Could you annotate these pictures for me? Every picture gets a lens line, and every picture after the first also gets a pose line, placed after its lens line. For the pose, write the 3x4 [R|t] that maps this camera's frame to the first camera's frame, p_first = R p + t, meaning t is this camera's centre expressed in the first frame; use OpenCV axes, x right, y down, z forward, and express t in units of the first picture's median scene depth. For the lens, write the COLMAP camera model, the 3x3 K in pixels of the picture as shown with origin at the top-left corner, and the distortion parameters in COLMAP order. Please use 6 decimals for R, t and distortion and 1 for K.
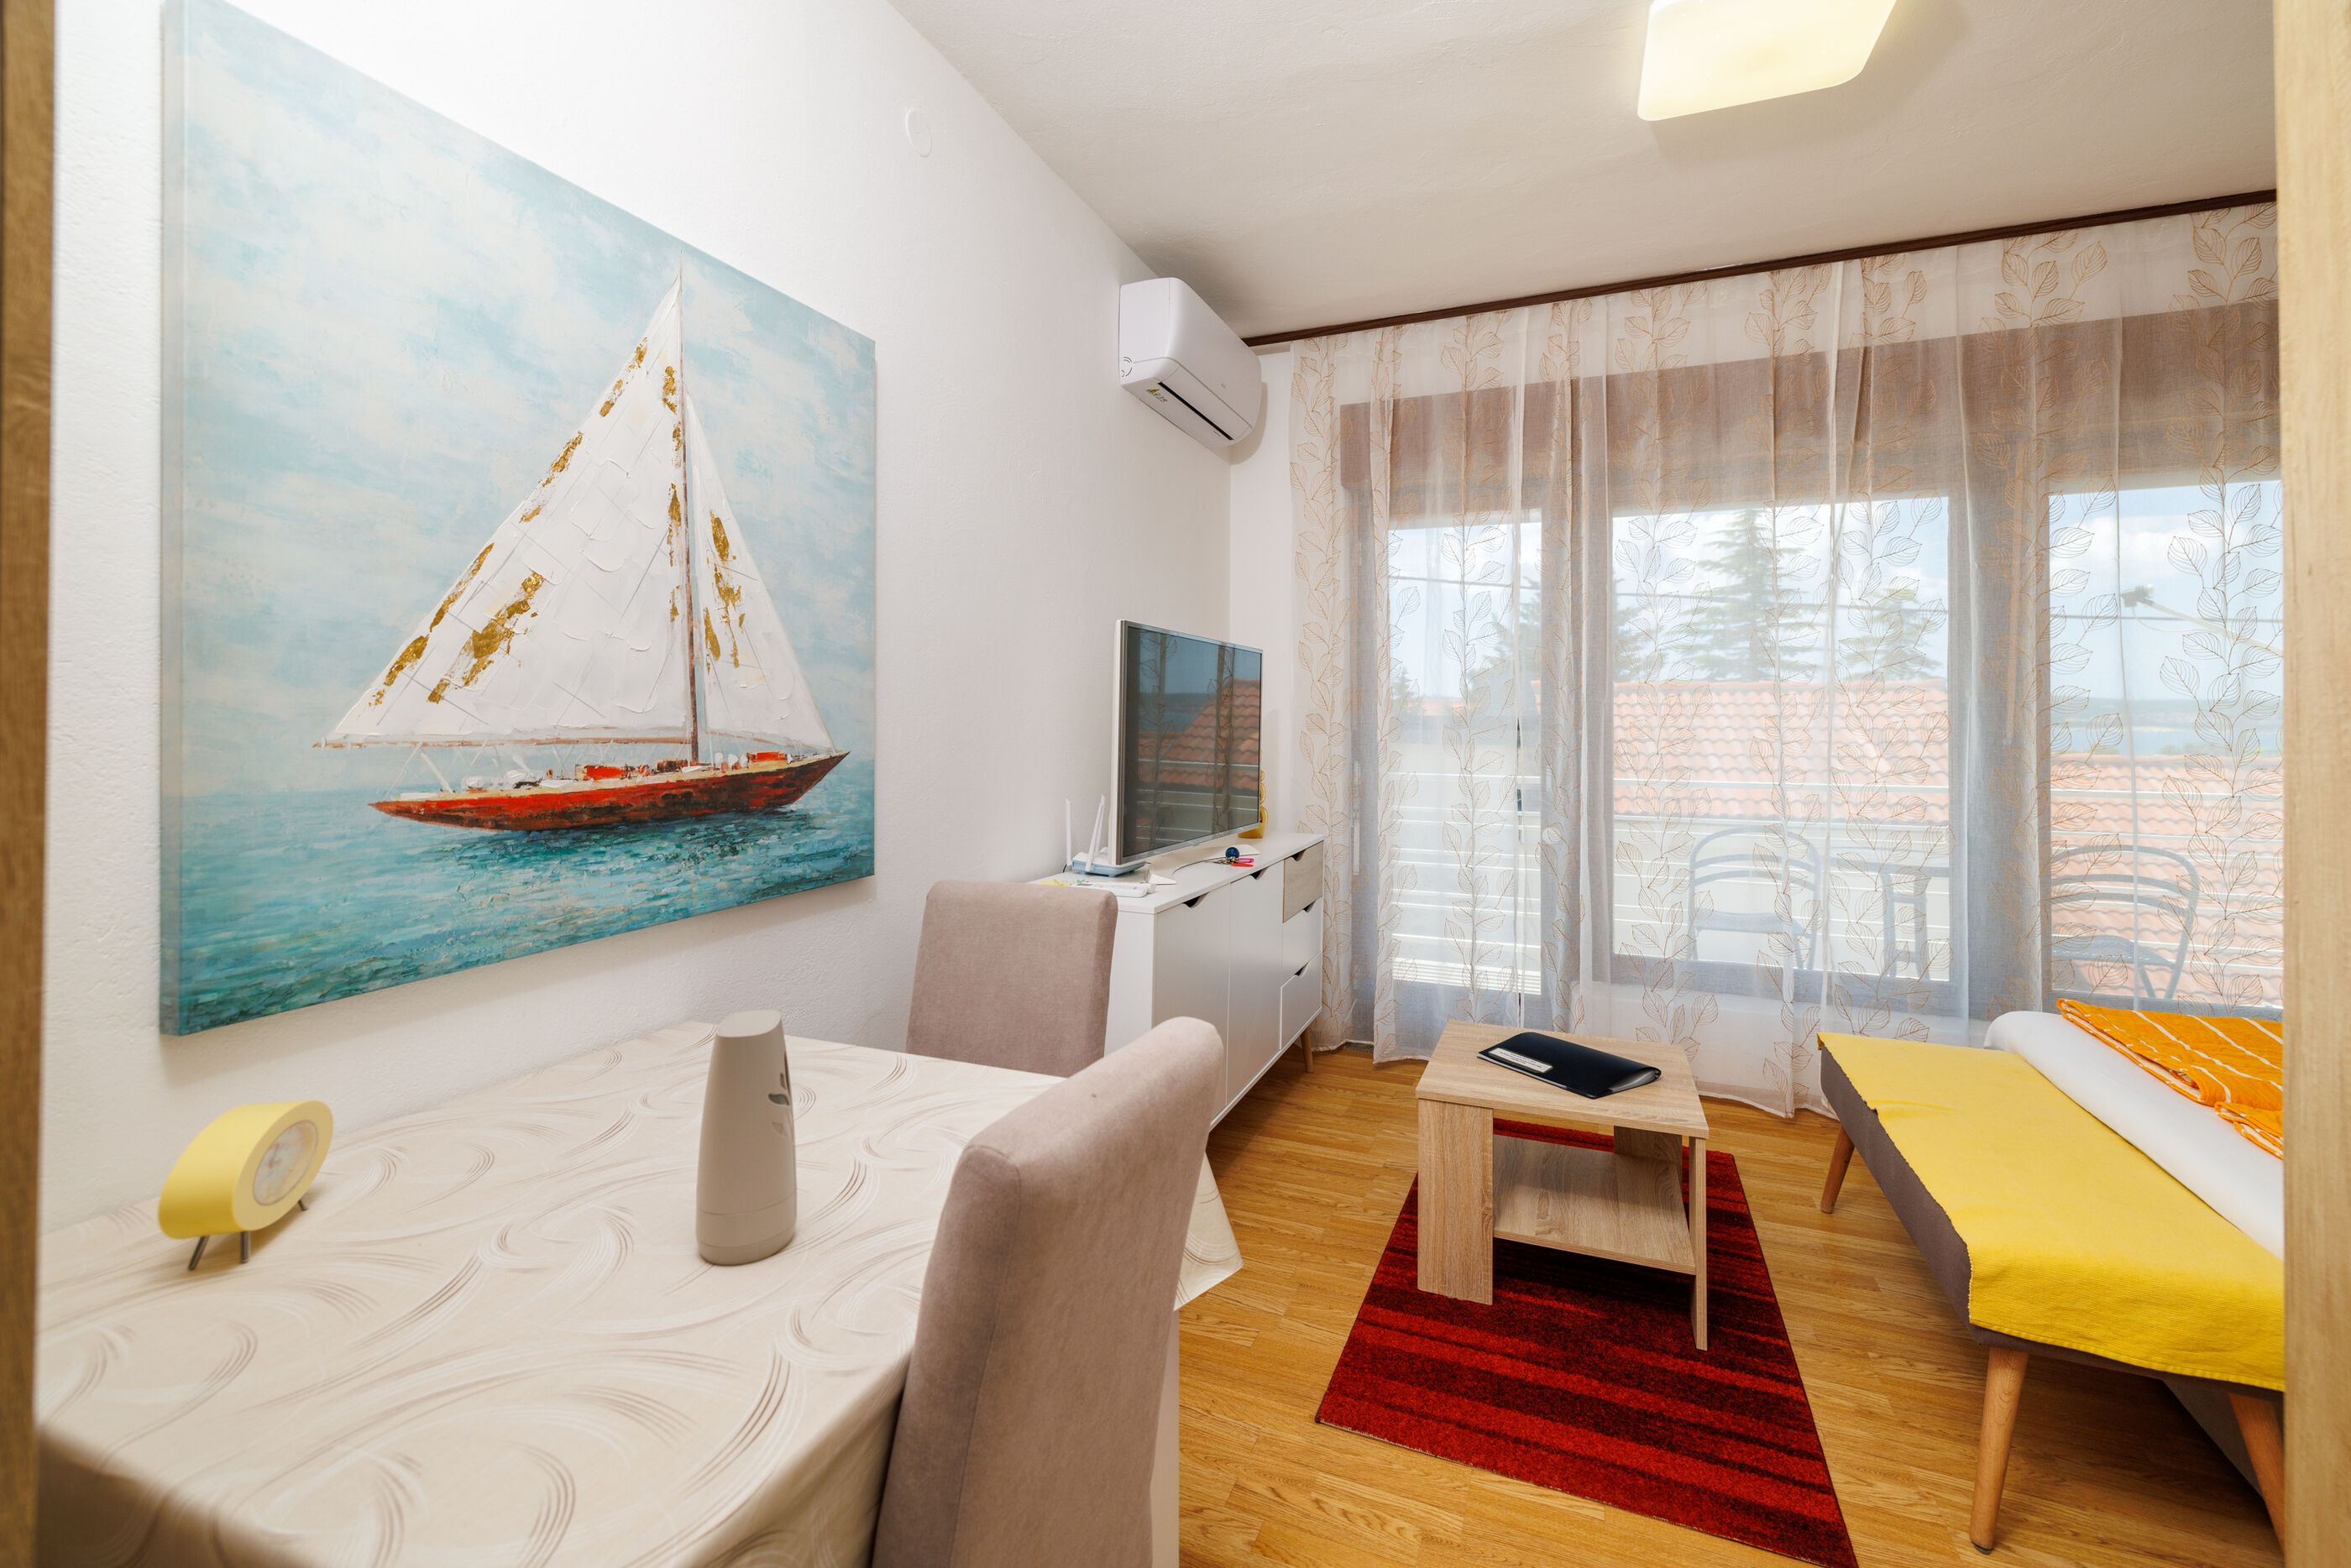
lens RADIAL K [[1008.7, 0, 1175.1], [0, 1008.7, 707.7], [0, 0, 1]] dist [0.000625, 0.000171]
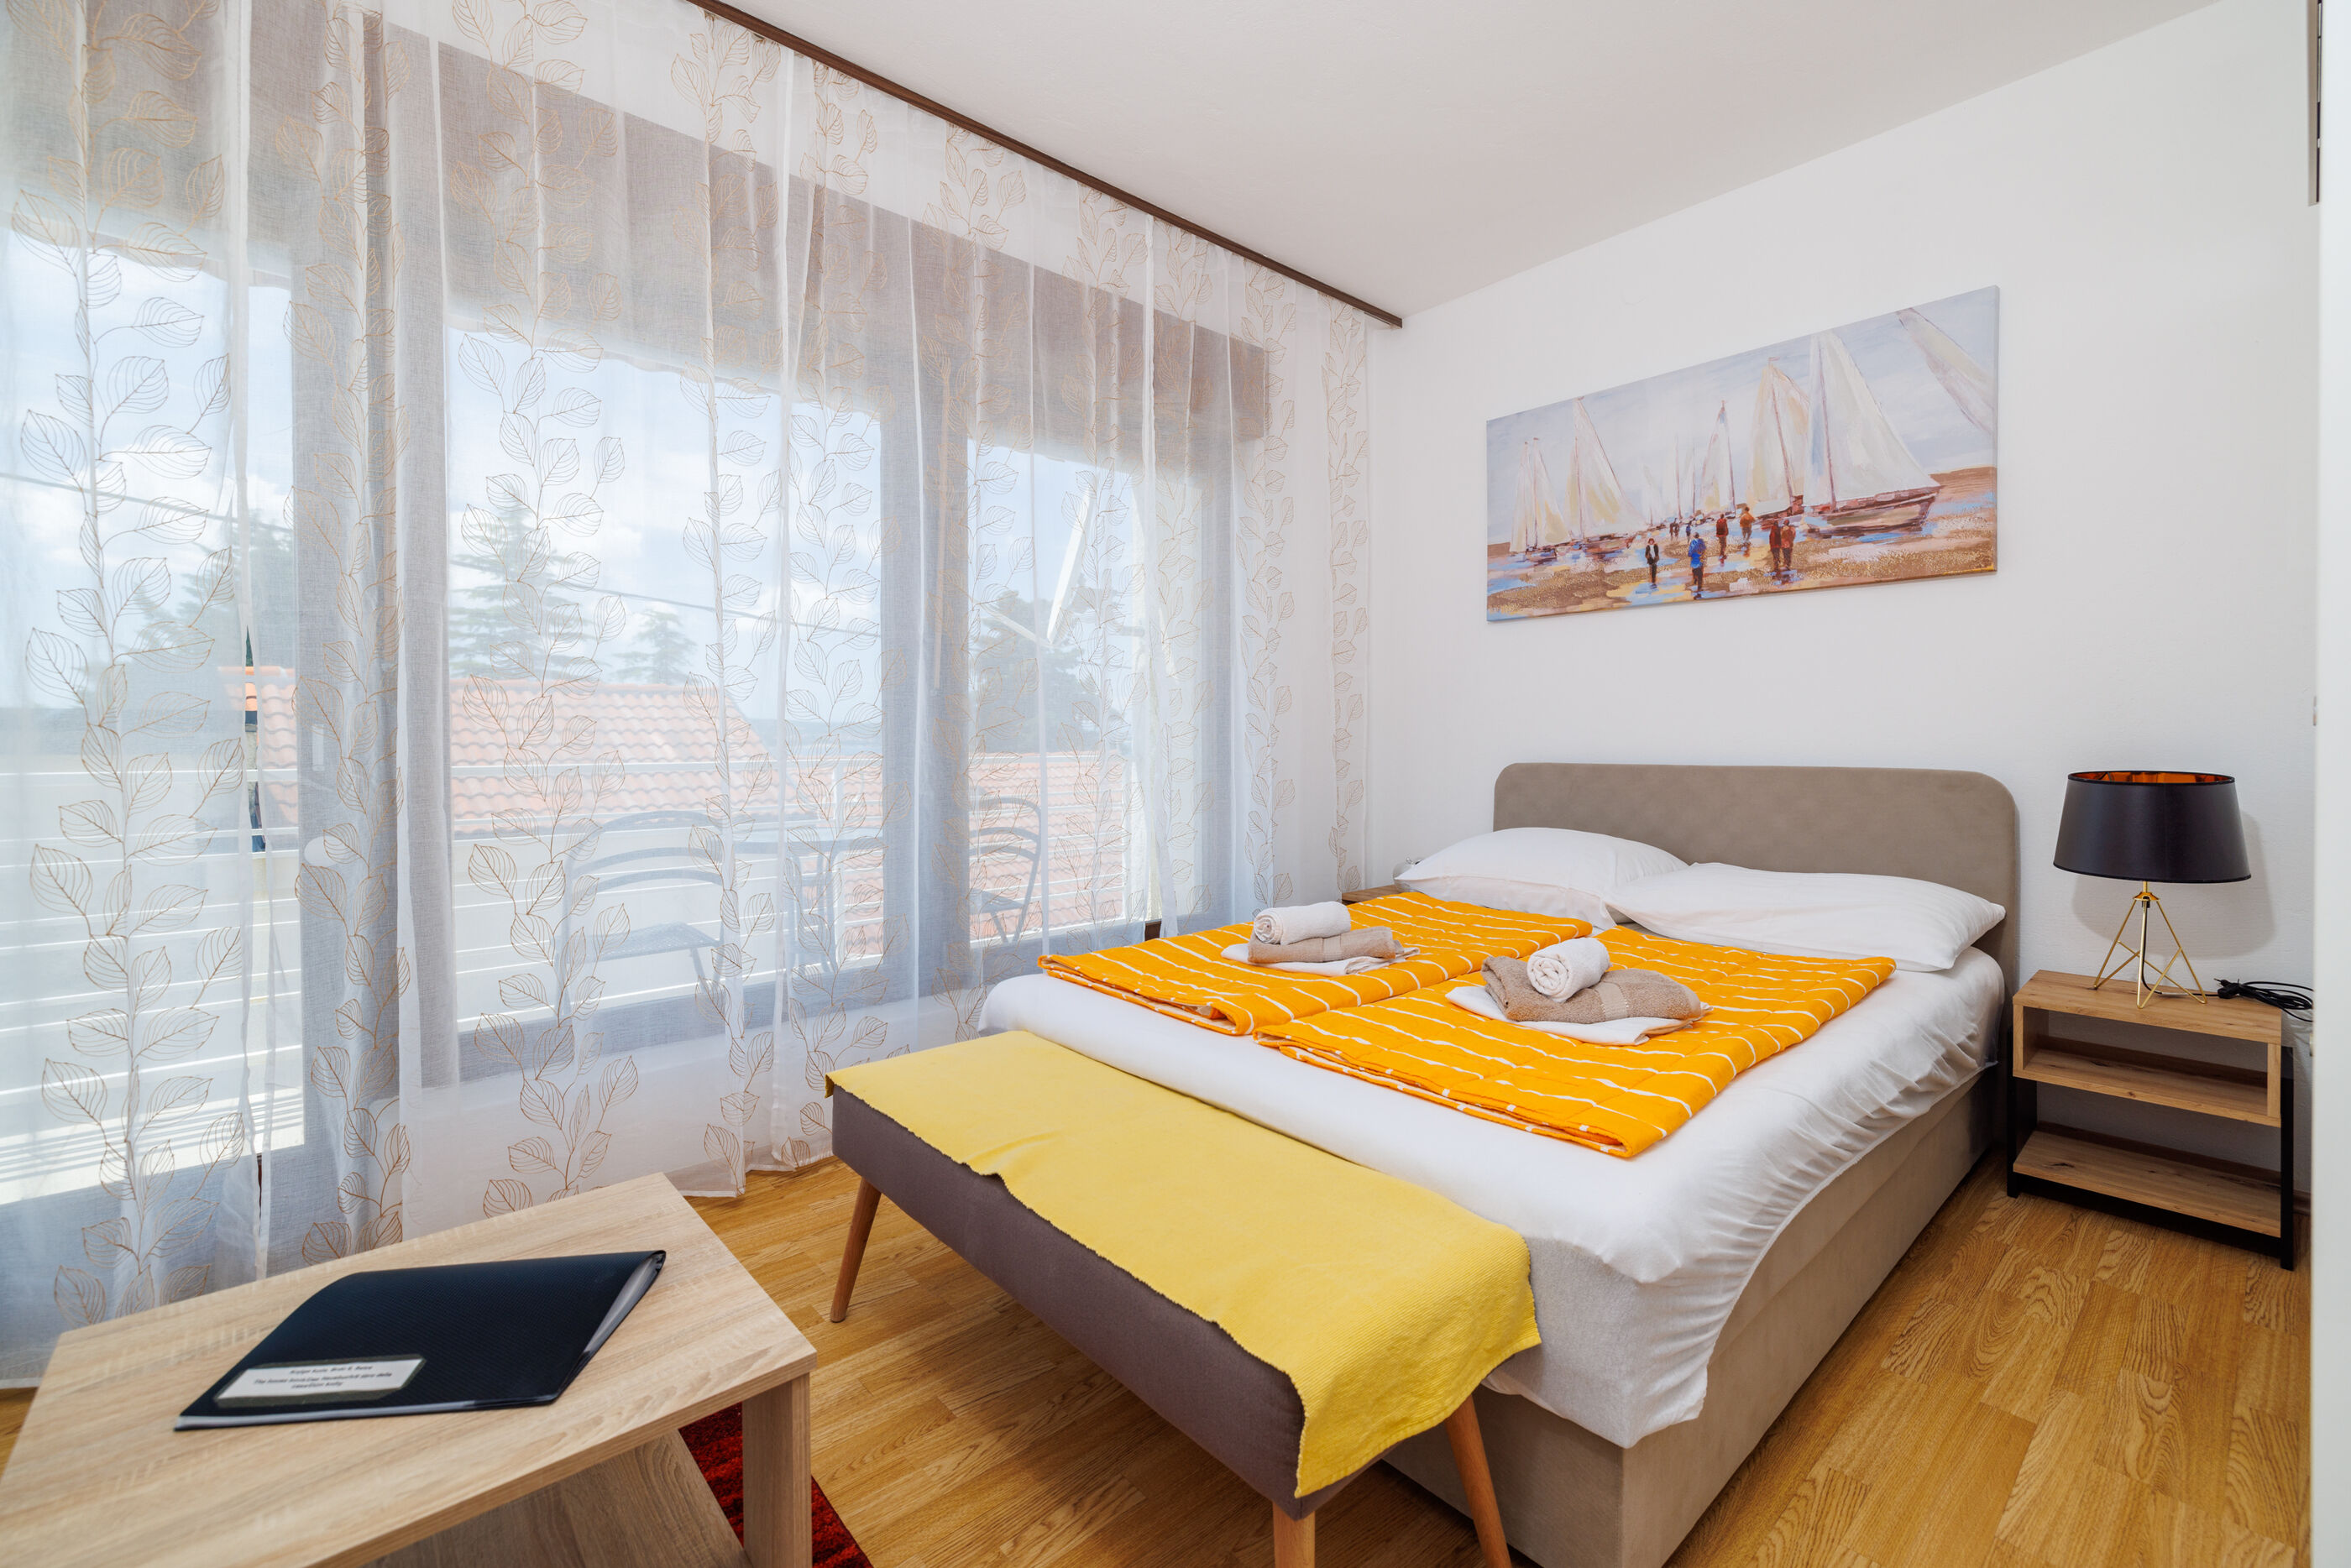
lens RADIAL K [[988.4, 0, 1182.6], [0, 988.4, 754.0], [0, 0, 1]] dist [0.000607, 0.000275]
pose [[0.436989, -0.019275, 0.899260, 0.155795], [-0.004722, 0.999707, 0.023723, 0.098008], [-0.899455, -0.014613, 0.436770, 0.575826]]
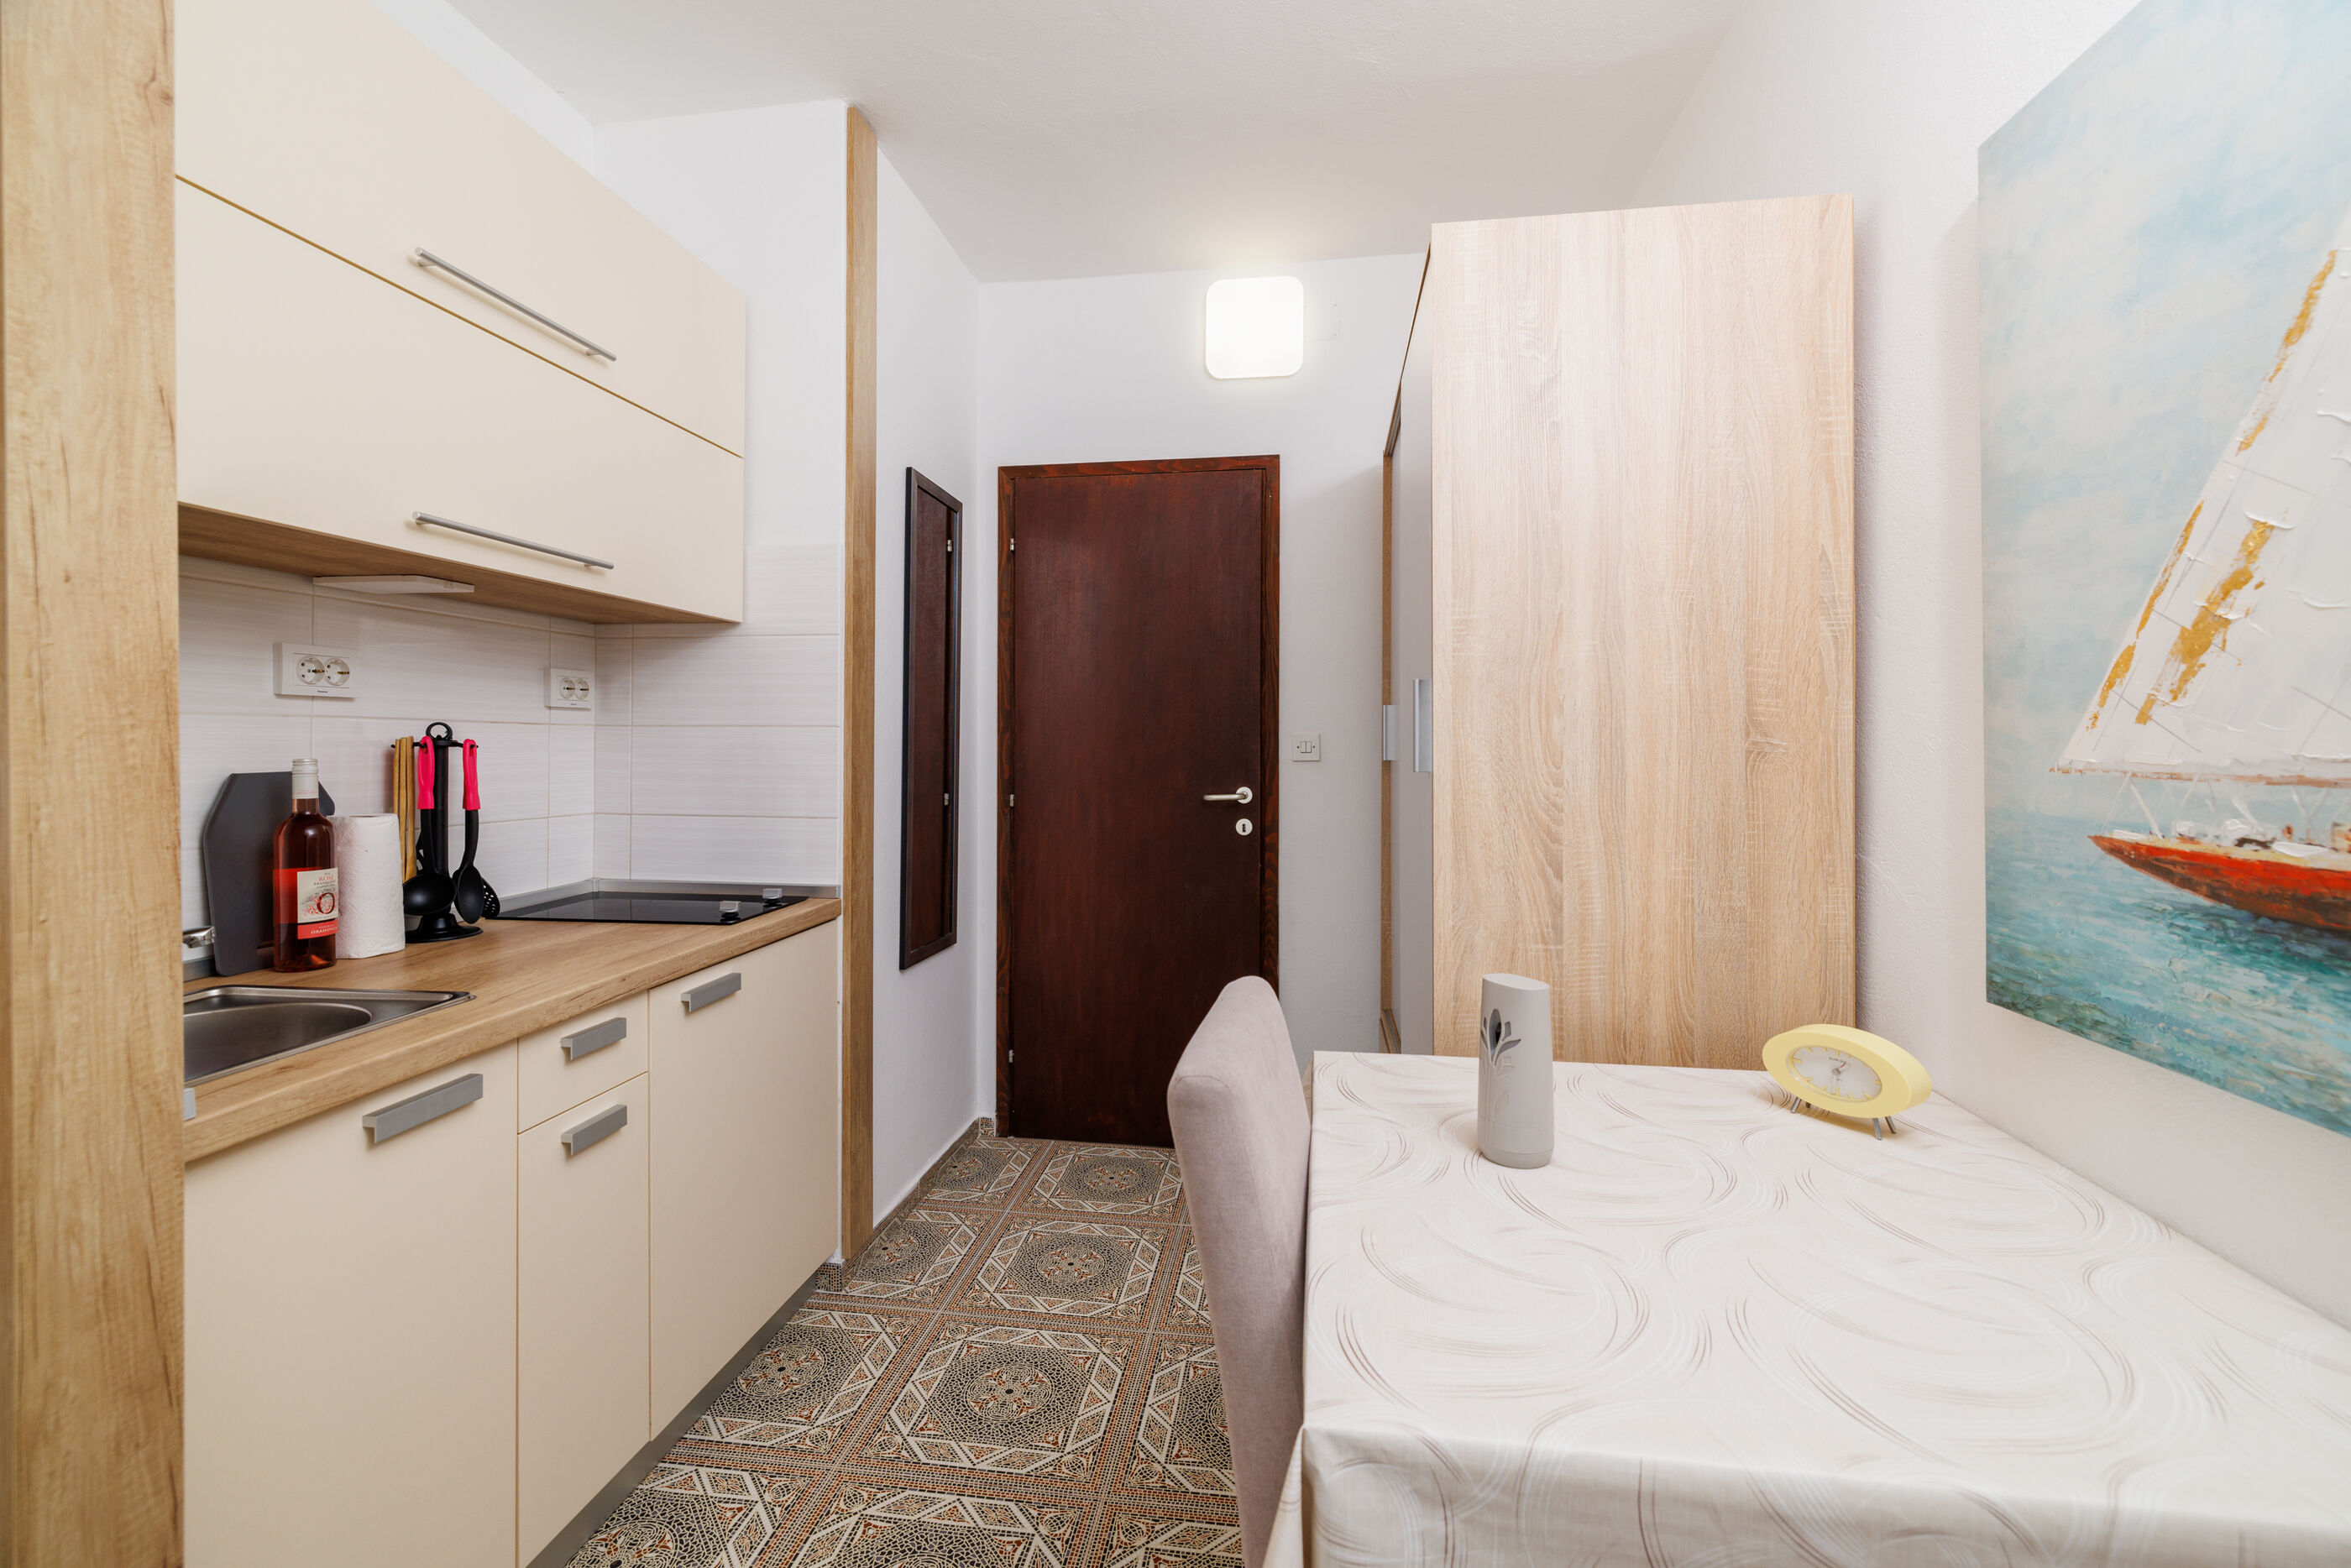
lens RADIAL K [[988.4, 0, 1182.6], [0, 988.4, 754.0], [0, 0, 1]] dist [0.000607, 0.000275]
pose [[-0.967718, -0.003621, -0.252009, 0.121304], [-0.004476, 0.999986, 0.002822, 0.011197], [0.251995, 0.003859, -0.967721, 0.870719]]
